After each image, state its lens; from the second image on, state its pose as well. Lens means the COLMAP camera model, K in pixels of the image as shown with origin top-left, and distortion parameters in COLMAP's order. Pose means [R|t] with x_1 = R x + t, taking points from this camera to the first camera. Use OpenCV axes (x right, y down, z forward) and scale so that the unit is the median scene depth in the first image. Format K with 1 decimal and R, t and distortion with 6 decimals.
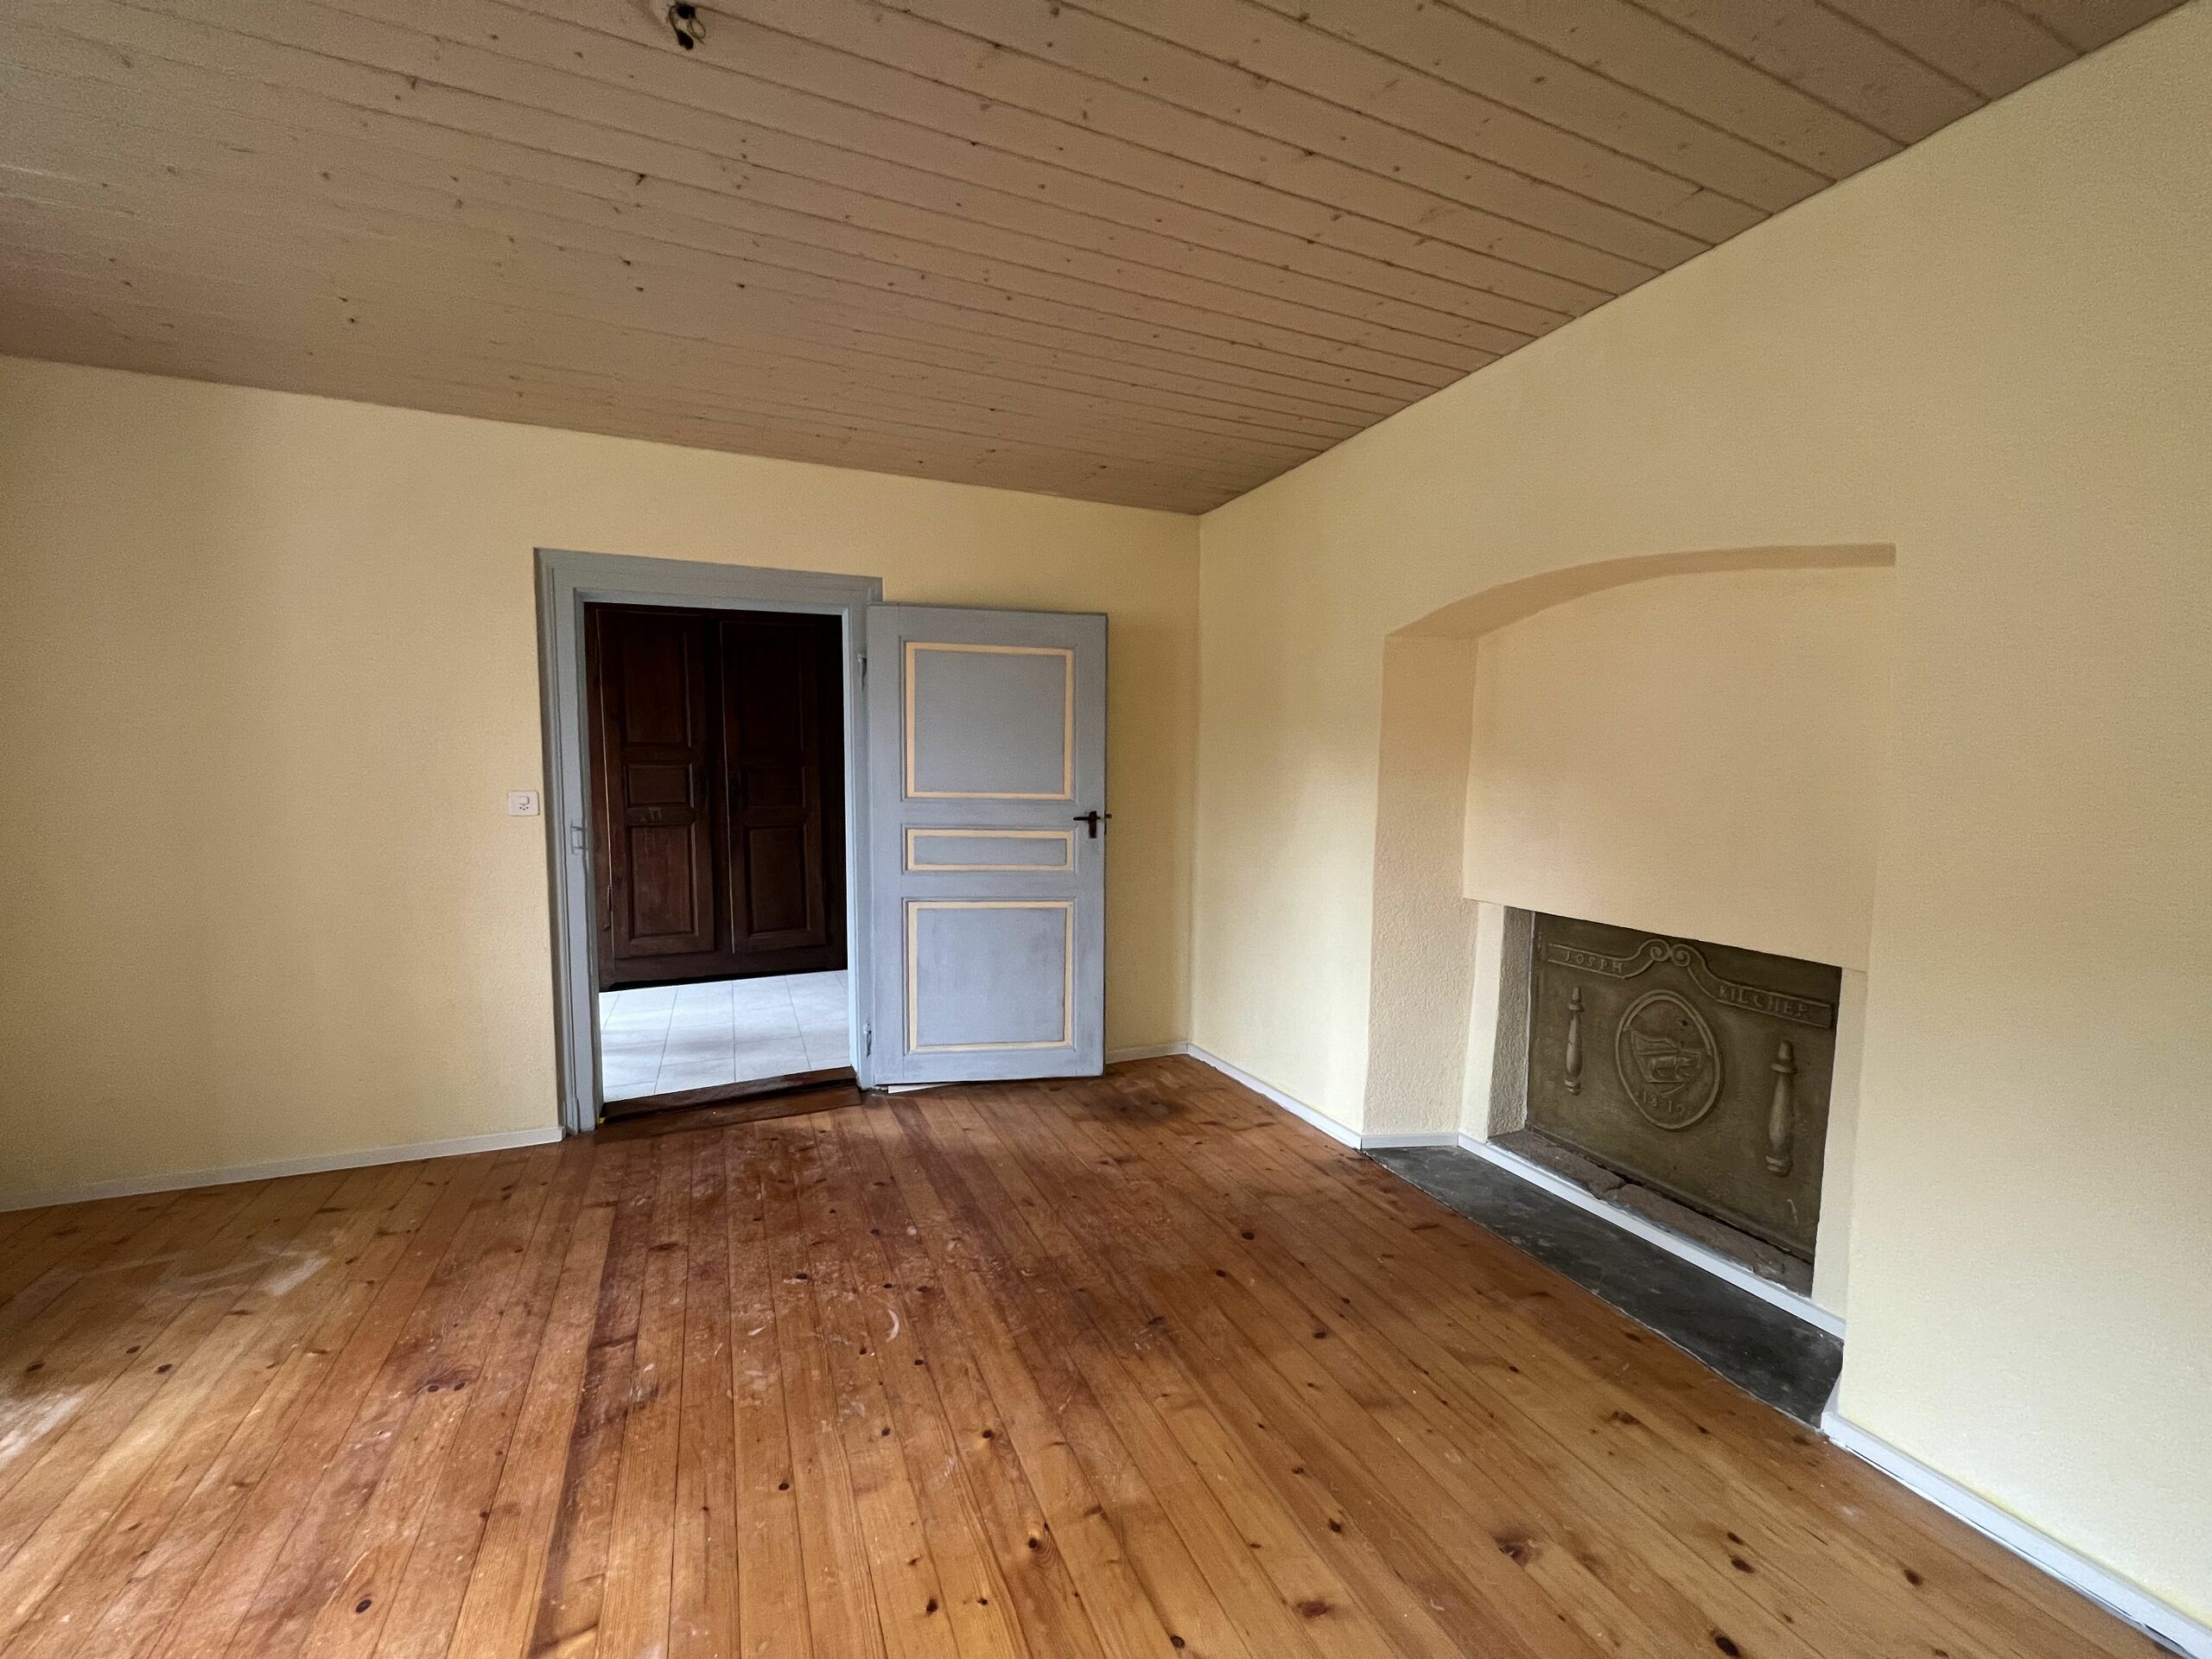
lens RADIAL K [[882.2, 0, 1097.5], [0, 882.2, 830.5], [0, 0, 1]] dist [-0.002346, 0.000397]
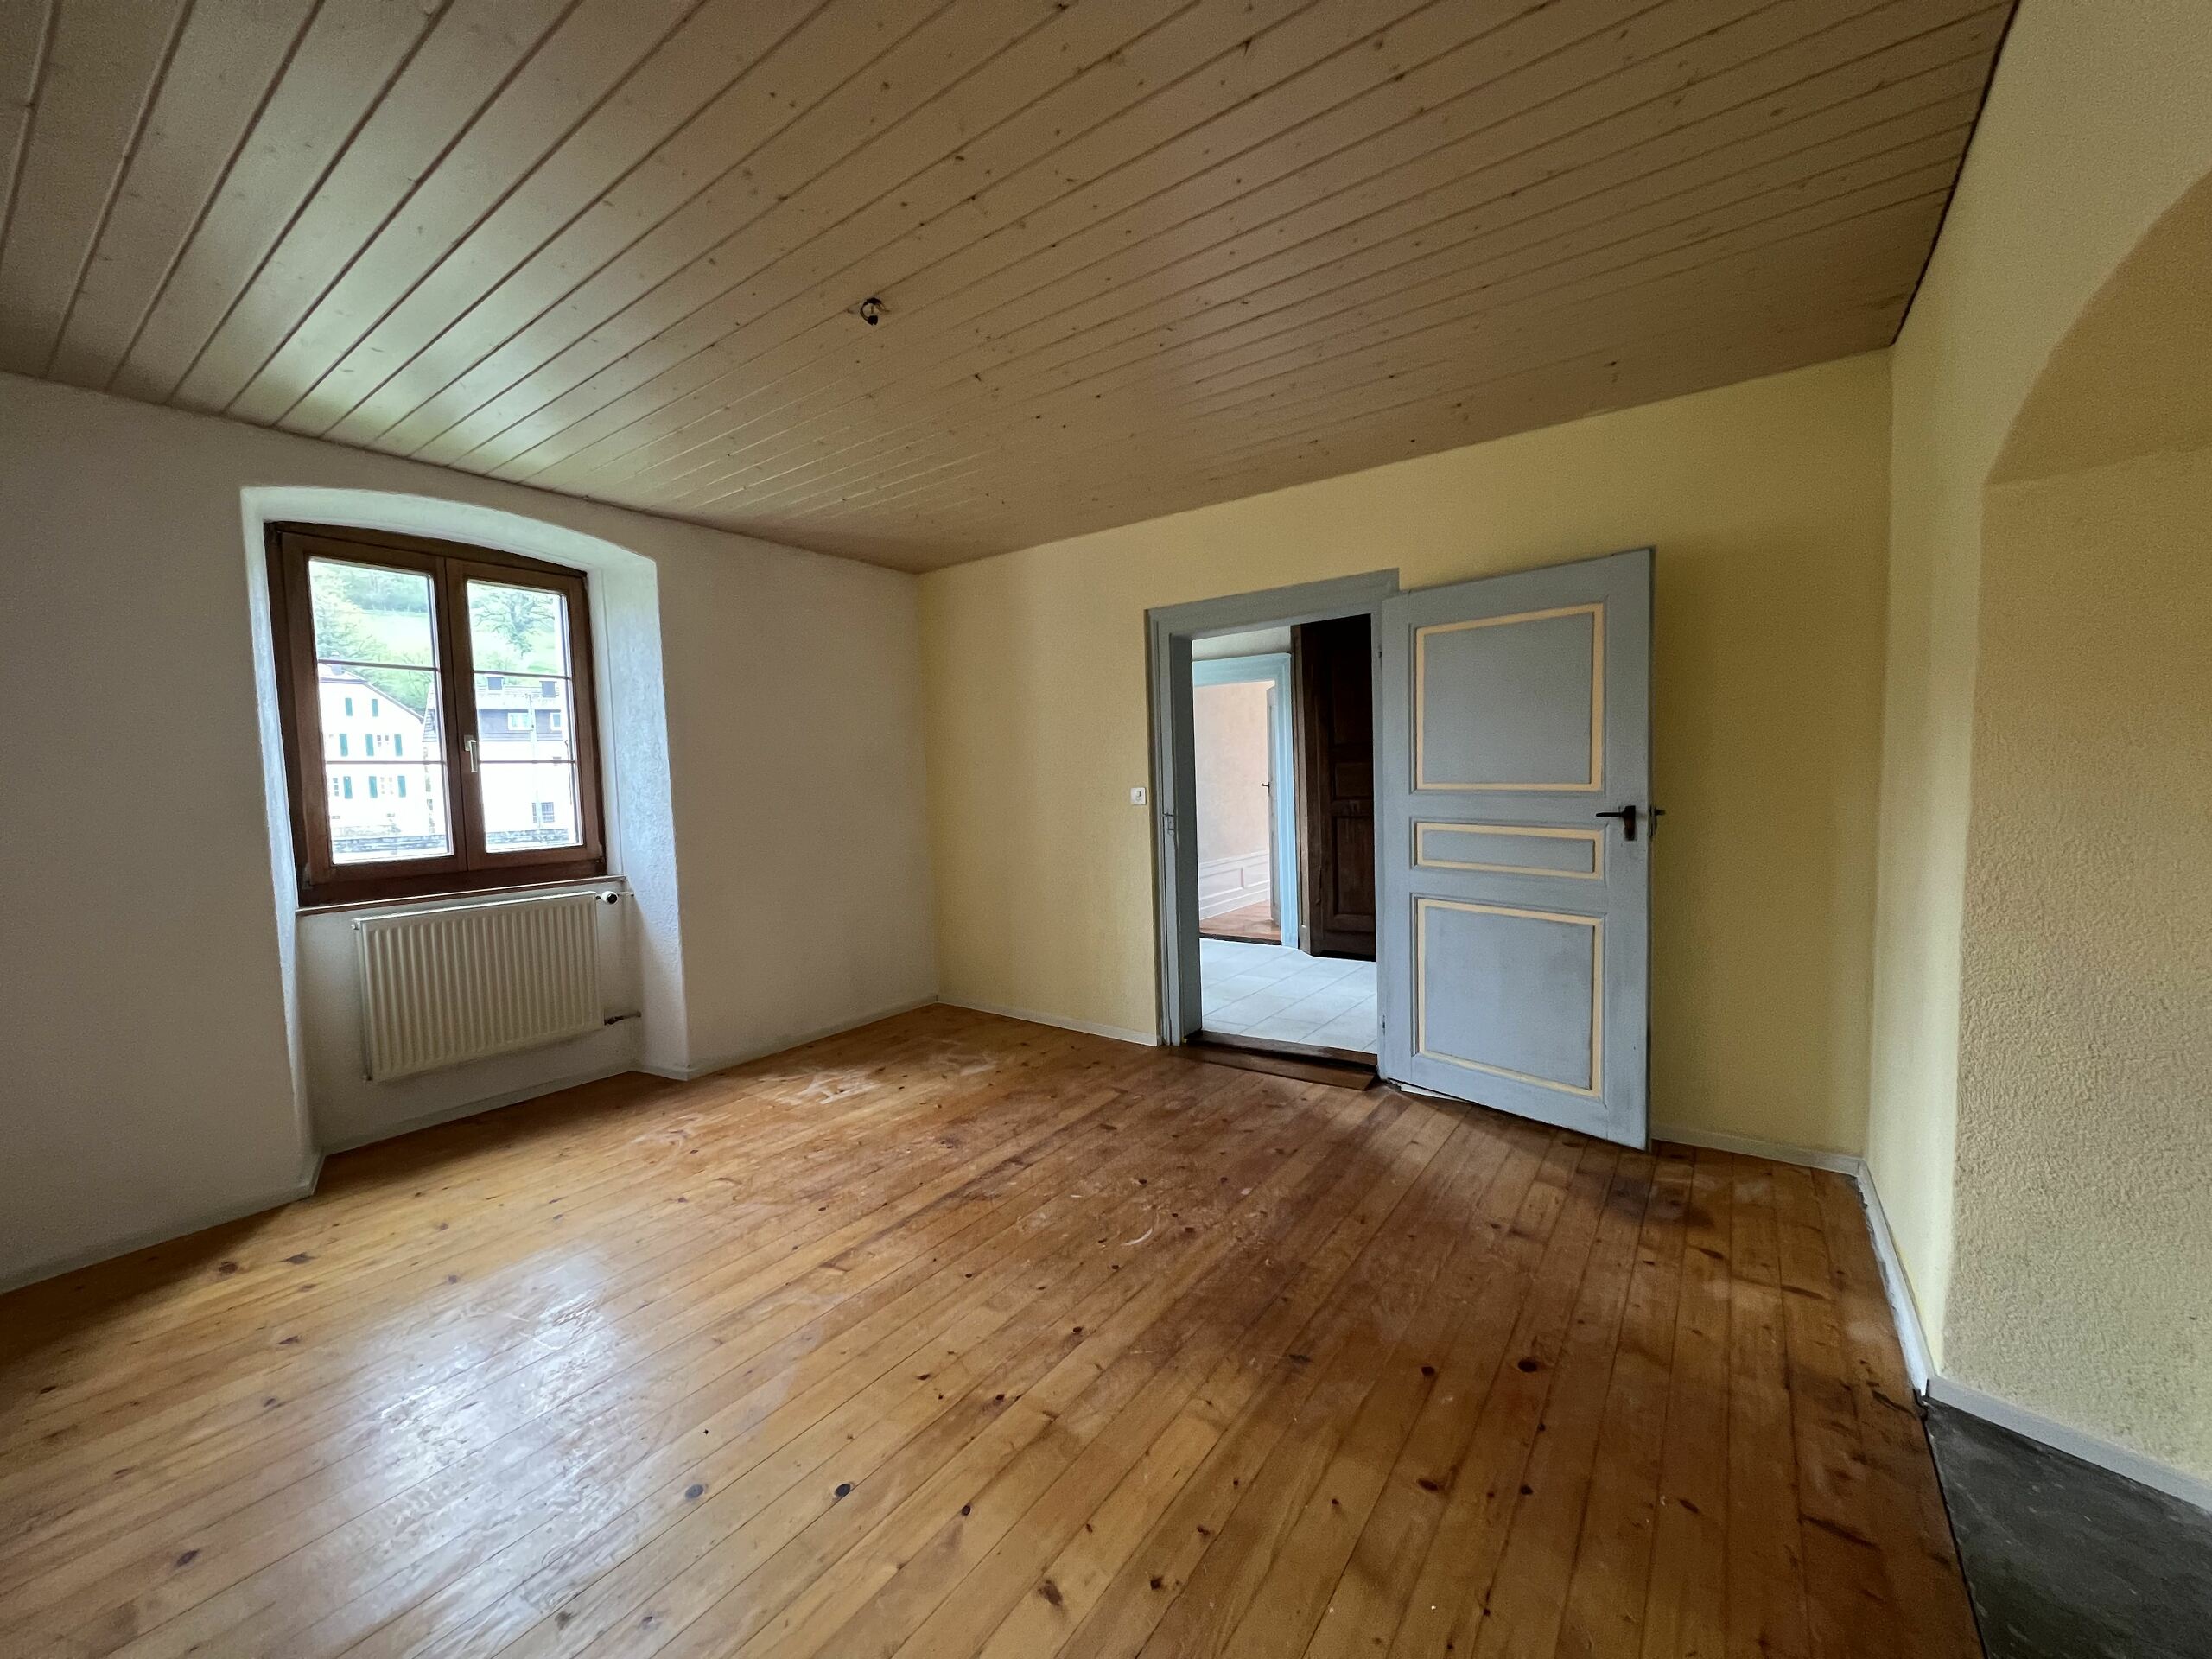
lens RADIAL K [[882.2, 0, 1097.5], [0, 882.2, 830.5], [0, 0, 1]] dist [-0.002346, 0.000397]
pose [[0.505084, 0.032503, -0.862458, 0.559296], [-0.027603, 0.999388, 0.021497, -0.005125], [0.862628, 0.012949, 0.505672, 0.265041]]
